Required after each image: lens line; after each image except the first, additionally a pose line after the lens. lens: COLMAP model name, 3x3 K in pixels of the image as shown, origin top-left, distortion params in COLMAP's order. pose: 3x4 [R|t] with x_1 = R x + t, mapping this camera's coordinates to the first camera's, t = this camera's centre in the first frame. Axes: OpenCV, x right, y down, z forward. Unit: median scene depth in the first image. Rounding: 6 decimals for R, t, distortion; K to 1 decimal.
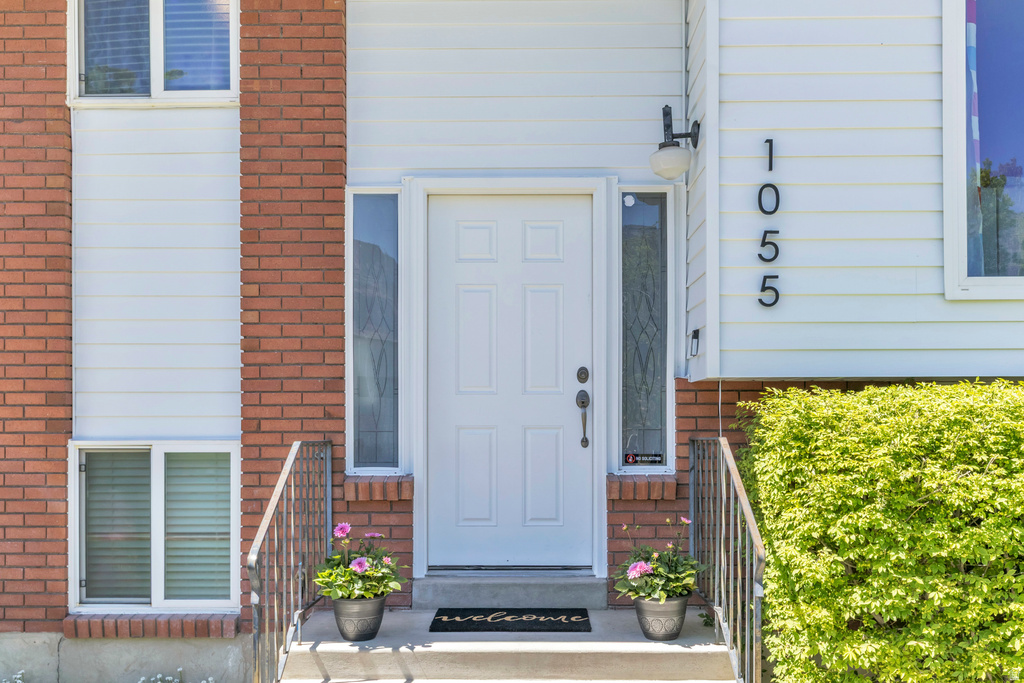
lens RADIAL K [[1024.5, 0, 499.9], [0, 1024.5, 419.4], [0, 0, 1]] dist [-0.025694, 0.000000]
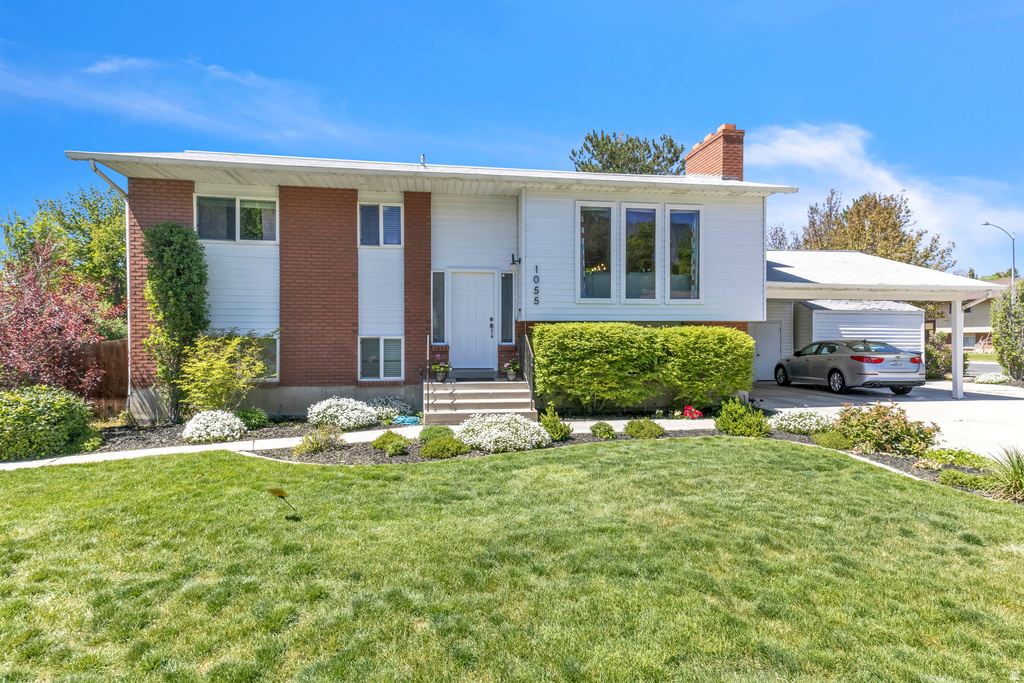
lens RADIAL K [[564.0, 0, 519.1], [0, 564.0, 340.1], [0, 0, 1]] dist [0.004388, 0.000546]
pose [[0.983754, 0.000006, 0.179520, -0.224769], [-0.001012, 0.999984, 0.005513, 0.026774], [-0.179517, -0.005605, 0.983739, -1.268254]]
